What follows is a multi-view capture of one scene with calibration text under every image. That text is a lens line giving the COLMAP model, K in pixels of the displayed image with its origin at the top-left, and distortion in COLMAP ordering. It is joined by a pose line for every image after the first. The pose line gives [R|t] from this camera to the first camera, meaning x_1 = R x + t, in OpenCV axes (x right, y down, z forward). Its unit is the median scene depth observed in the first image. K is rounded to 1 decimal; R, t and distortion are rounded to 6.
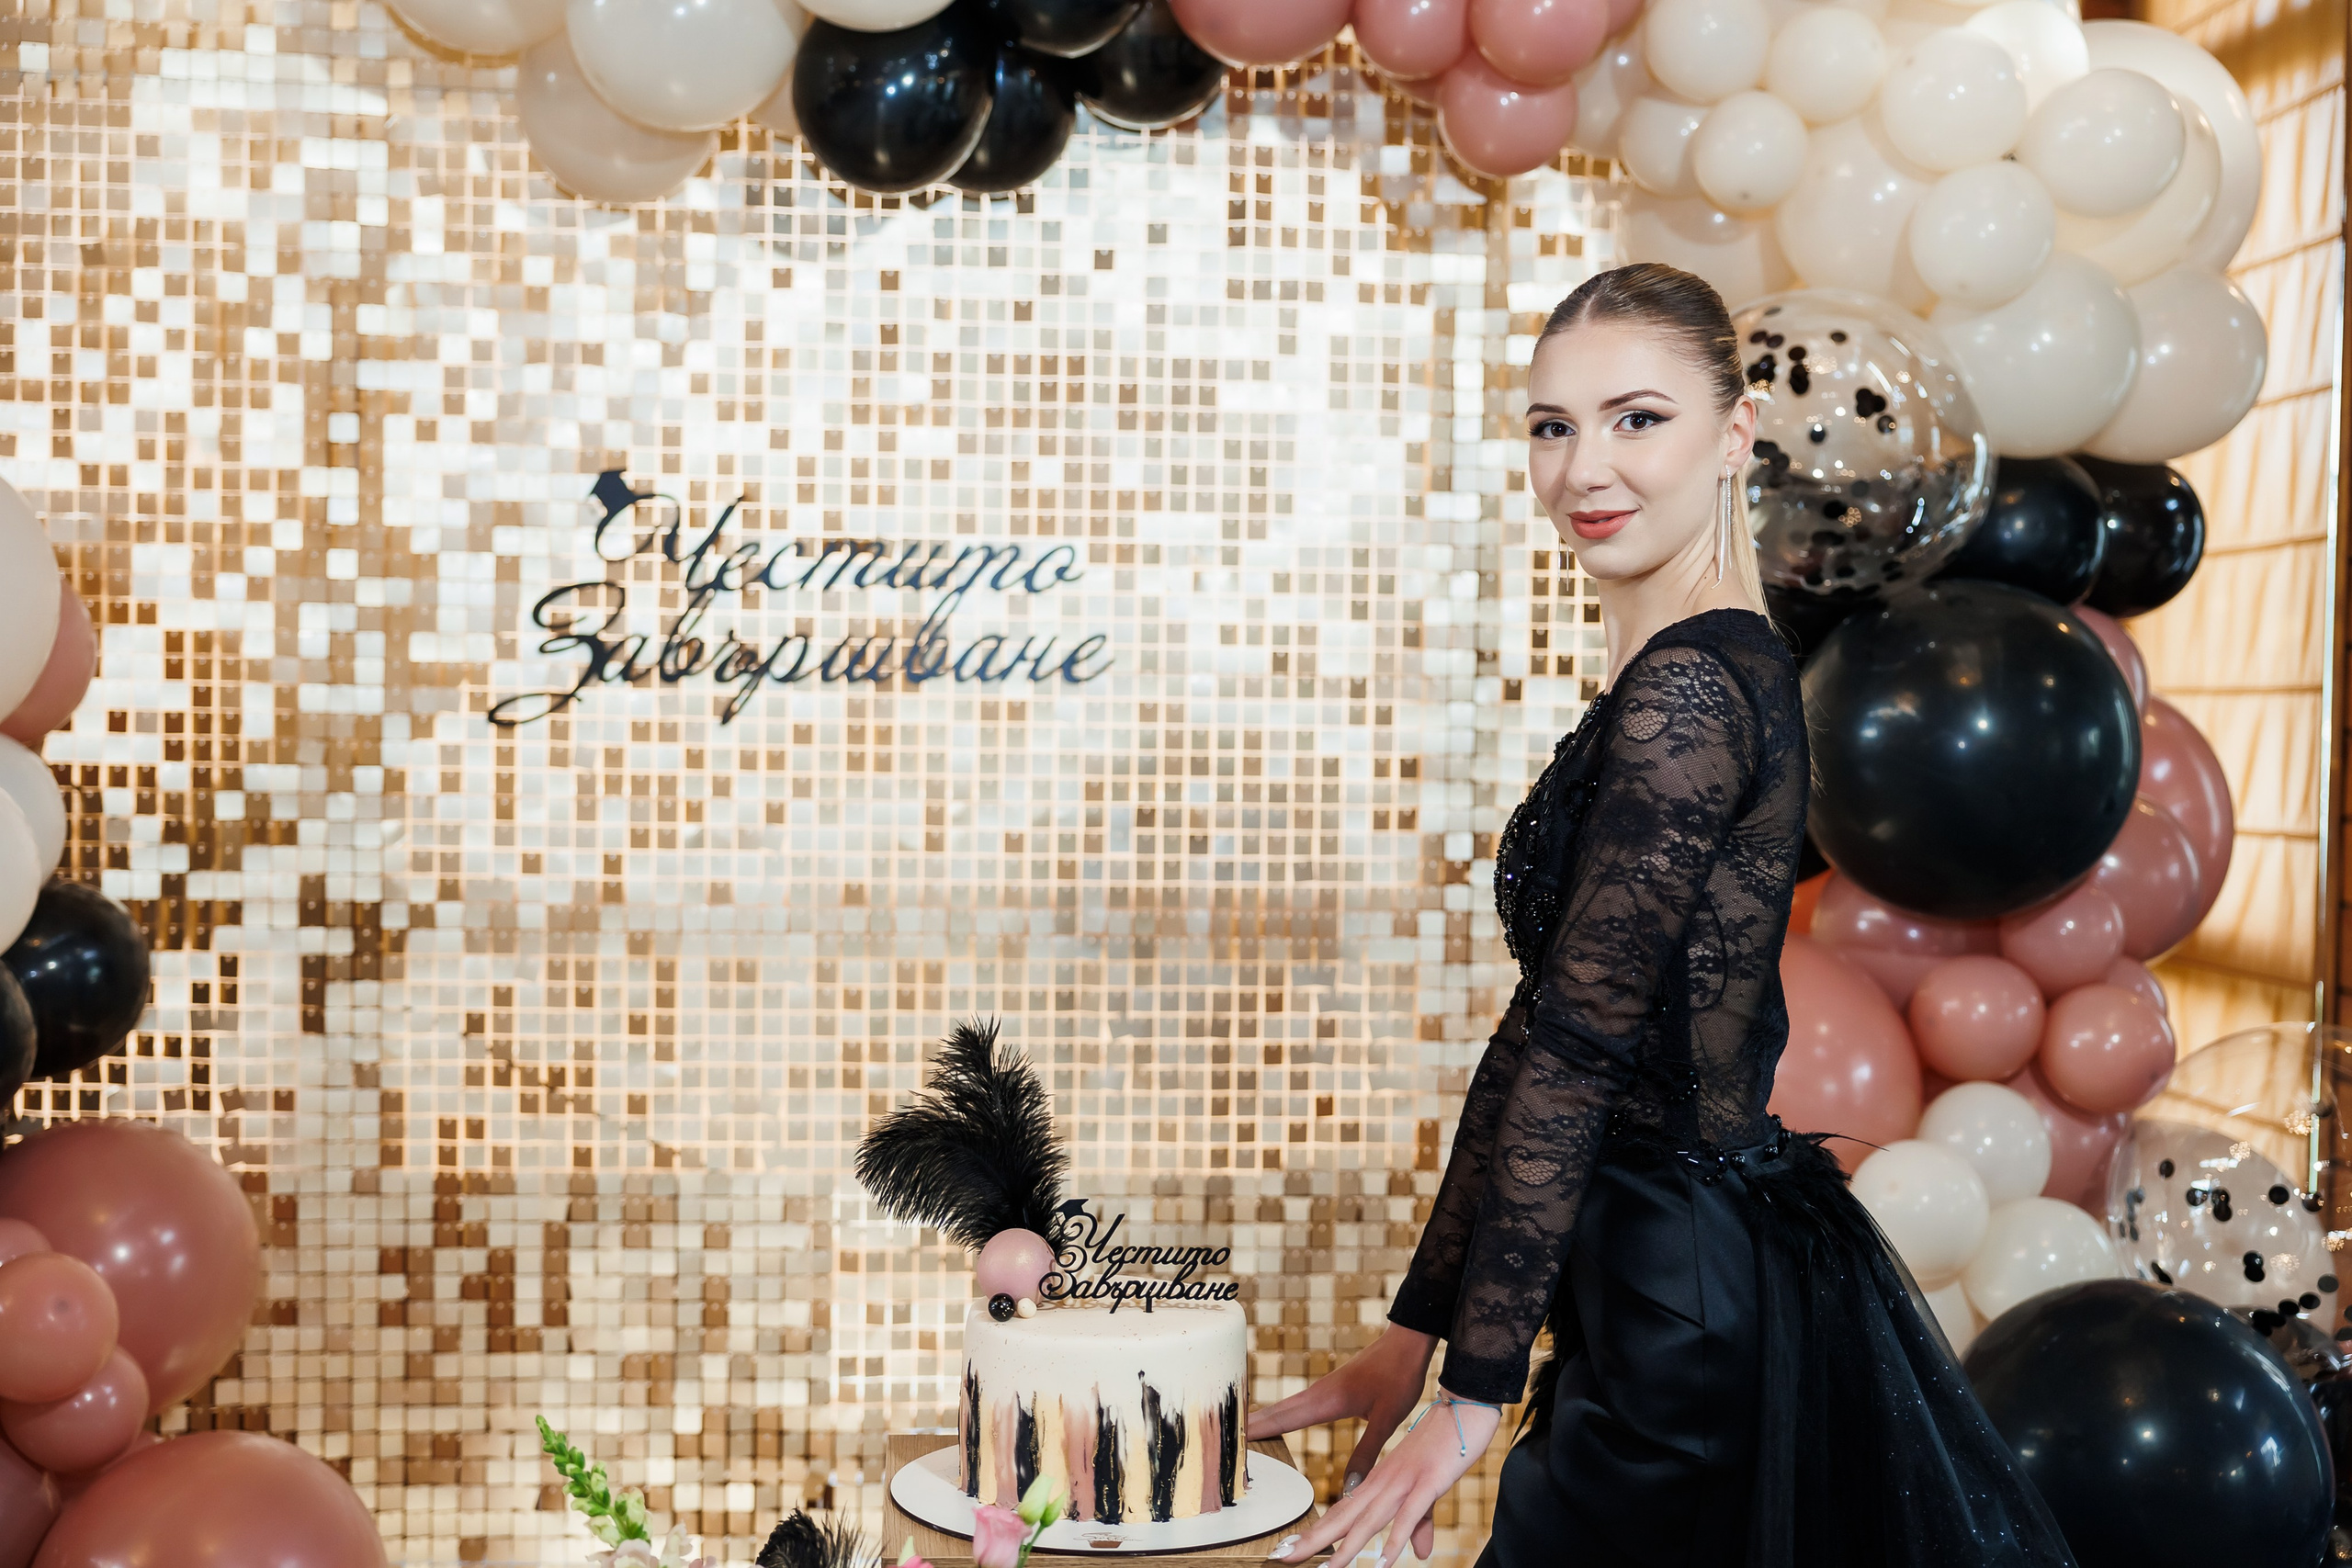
lens RADIAL K [[2868.4, 0, 1161.4], [0, 2868.4, 796.1], [0, 0, 1]] dist [-0.016961, 0.000000]
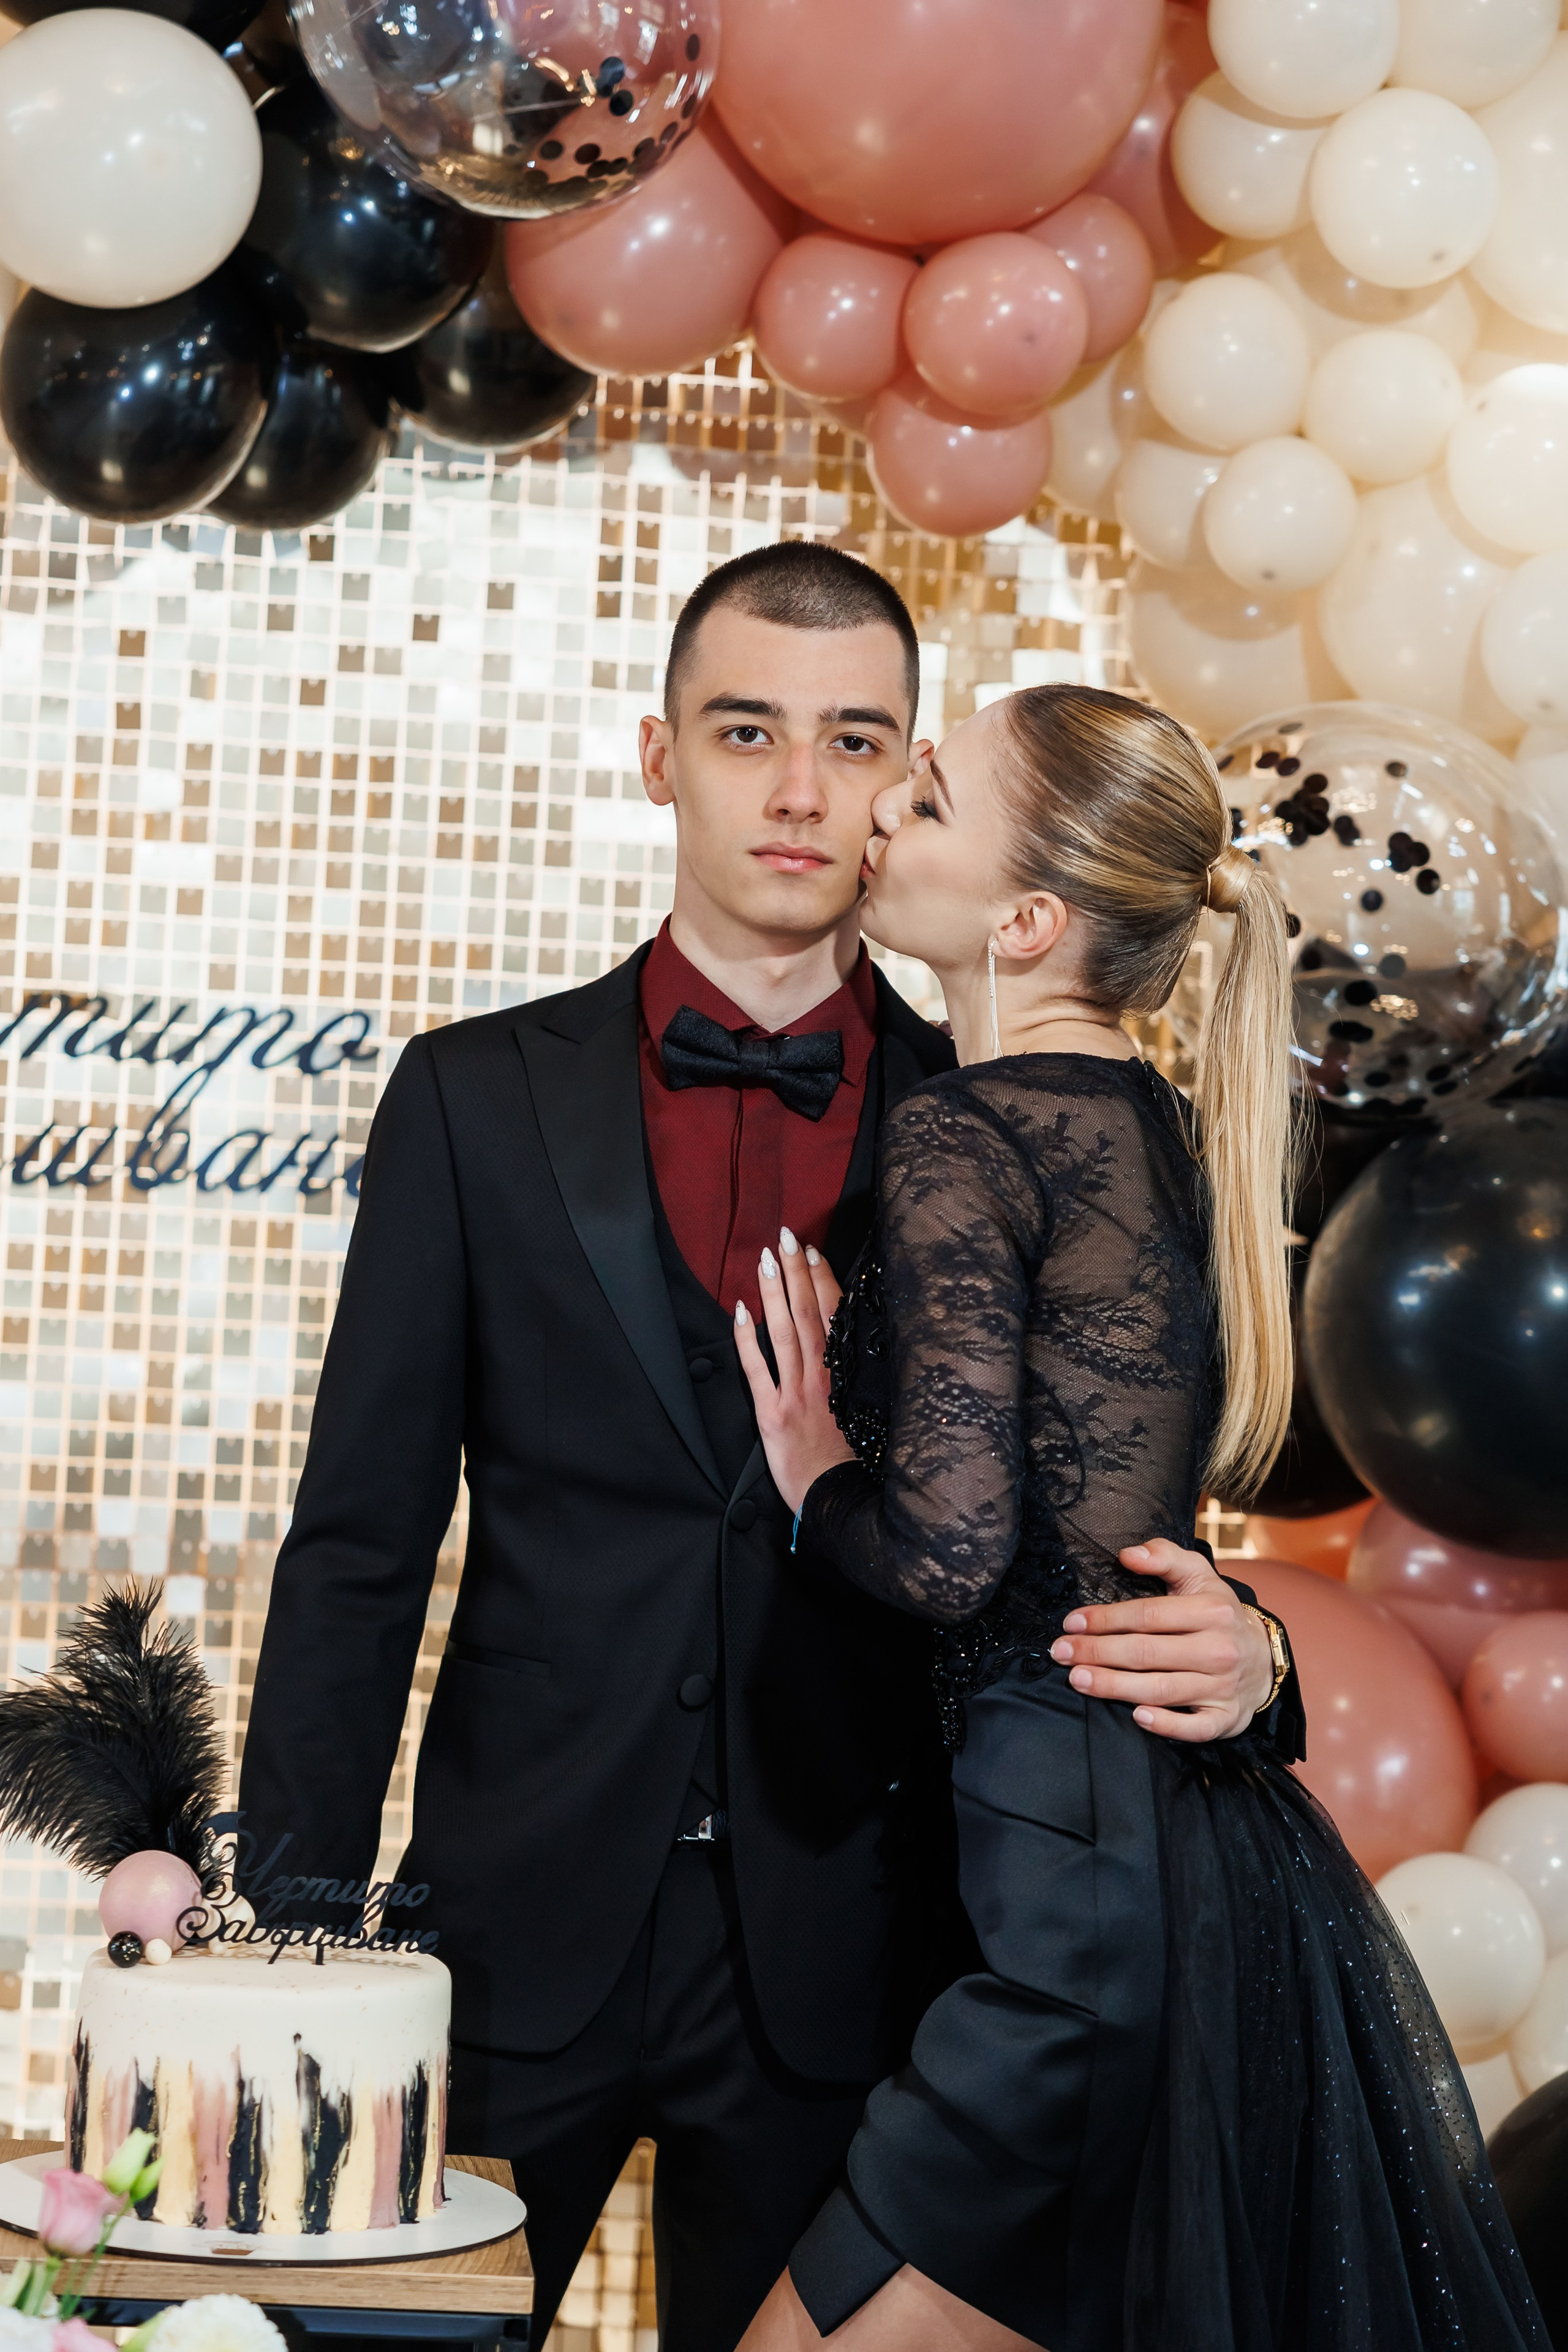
lens RADIAL K [[4407.7, 0, 761.2], [0, 4407.7, 1183.8], [0, 0, 1]] dist [0.035508, 0.000000]
pose [[0.999073, 0.040272, 0.015234, 0.054823], [-0.039126, 0.996832, -0.069254, 0.030437], [-0.017974, 0.068593, 0.997483, -0.122584]]
